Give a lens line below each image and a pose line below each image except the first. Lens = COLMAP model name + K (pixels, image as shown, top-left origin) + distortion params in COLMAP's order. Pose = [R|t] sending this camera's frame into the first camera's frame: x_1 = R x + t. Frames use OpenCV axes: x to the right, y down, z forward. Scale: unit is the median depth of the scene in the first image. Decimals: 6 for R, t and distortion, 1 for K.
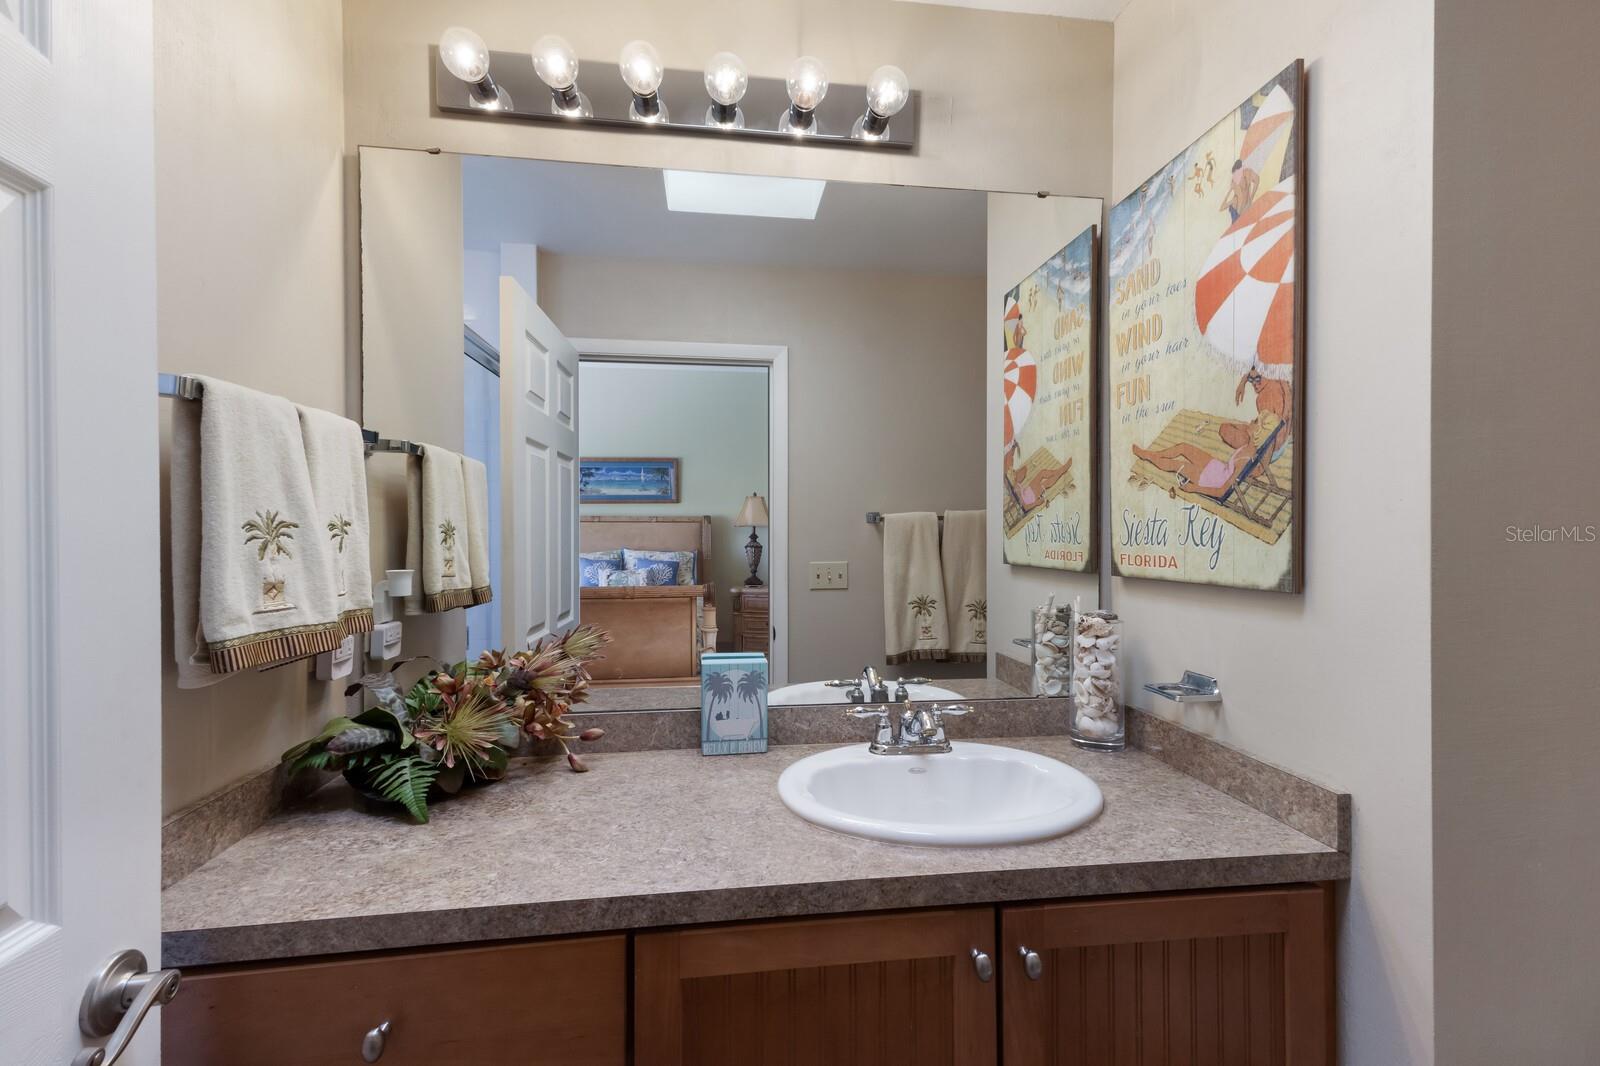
lens RADIAL K [[686.1, 0, 797.3], [0, 686.1, 535.2], [0, 0, 1]] dist [0.012172, 0.000438]
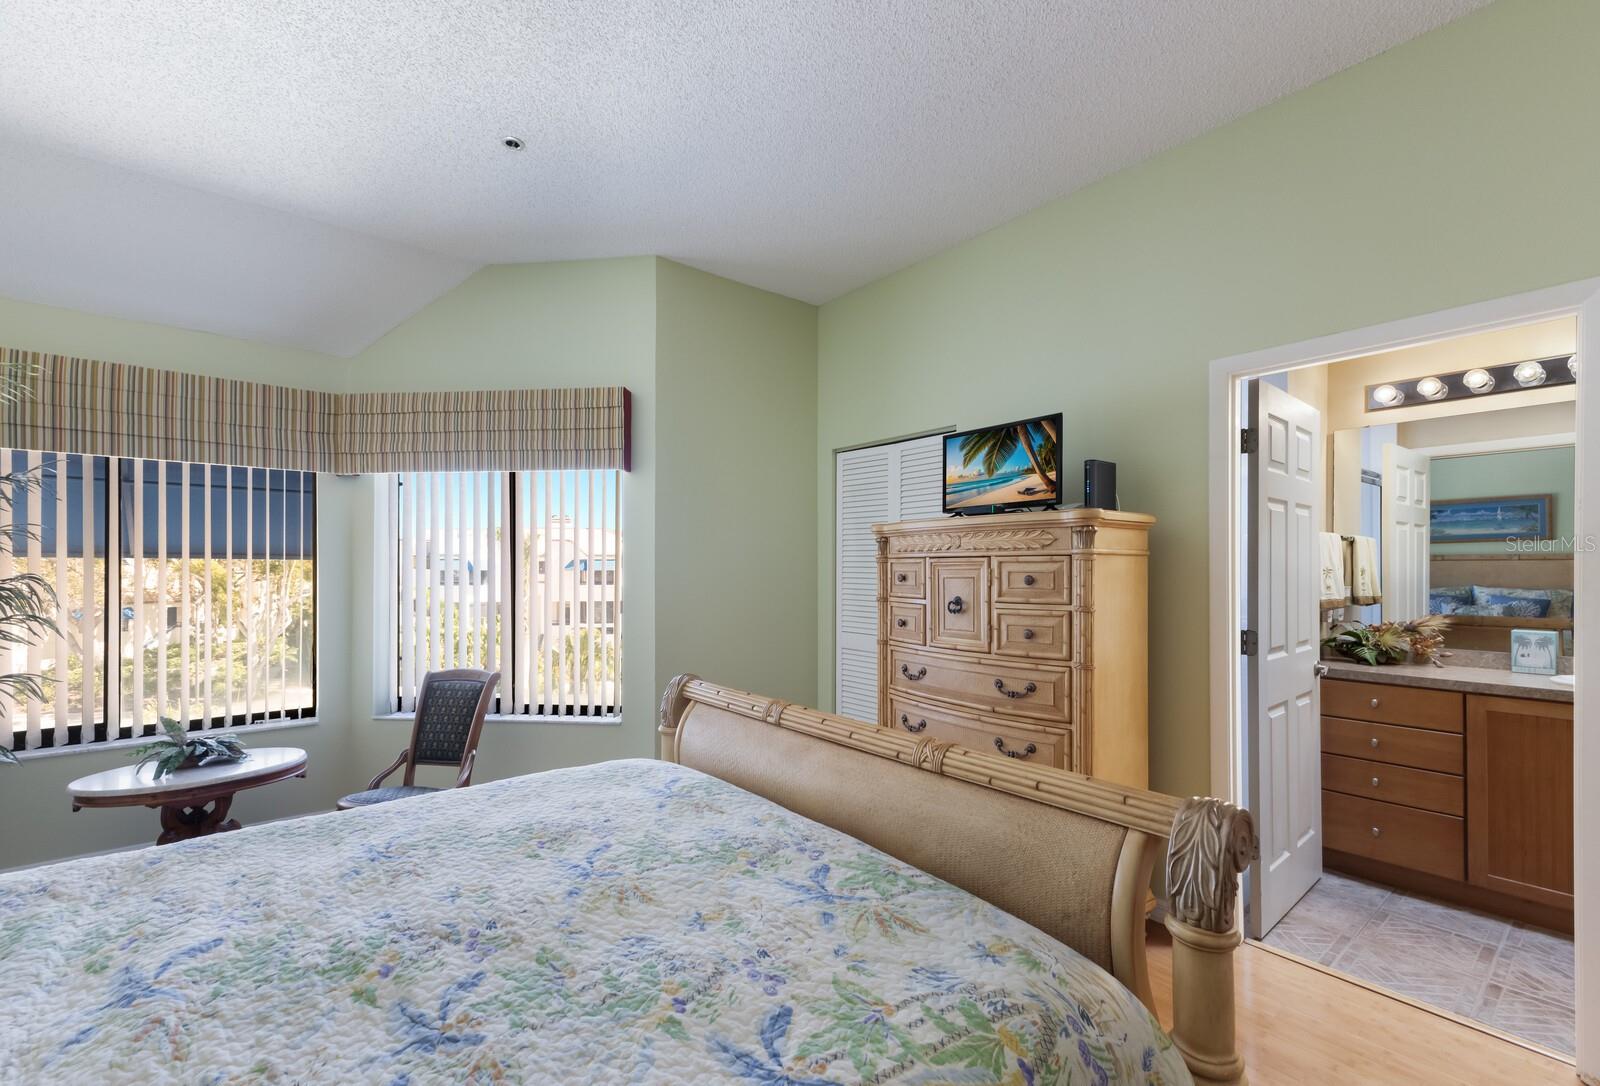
lens RADIAL K [[706.7, 0, 785.4], [0, 706.7, 563.4], [0, 0, 1]] dist [0.017459, -0.000006]
pose [[0.525074, -0.003364, -0.851050, 0.542841], [-0.004913, 0.999964, -0.006984, -0.006233], [0.851042, 0.007848, 0.525038, -1.985414]]
